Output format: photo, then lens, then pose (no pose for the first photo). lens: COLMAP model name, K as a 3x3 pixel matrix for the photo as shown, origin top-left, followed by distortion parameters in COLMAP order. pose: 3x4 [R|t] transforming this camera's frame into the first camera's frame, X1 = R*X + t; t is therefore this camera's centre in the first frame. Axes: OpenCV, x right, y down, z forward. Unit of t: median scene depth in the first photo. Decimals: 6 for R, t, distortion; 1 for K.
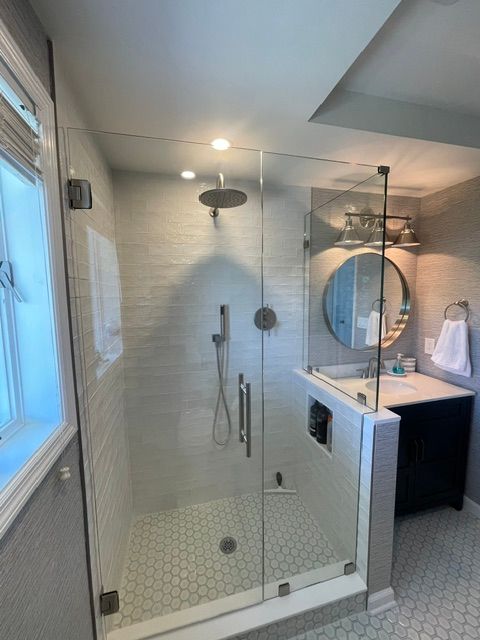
lens RADIAL K [[258.6, 0, 240.0], [0, 258.6, 320.0], [0, 0, 1]] dist [0.027712, -0.000051]
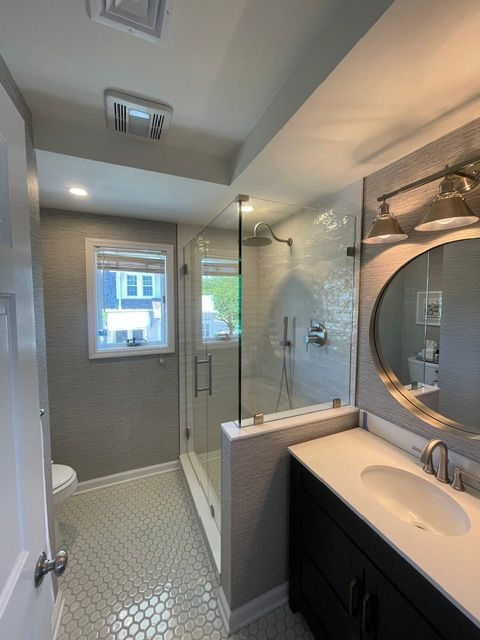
lens RADIAL K [[258.6, 0, 240.0], [0, 258.6, 320.0], [0, 0, 1]] dist [0.027712, -0.000051]
pose [[0.152773, 0.080122, -0.985008, 1.010436], [-0.111510, 0.991740, 0.063375, -0.088066], [0.981950, 0.100156, 0.160446, 0.537896]]
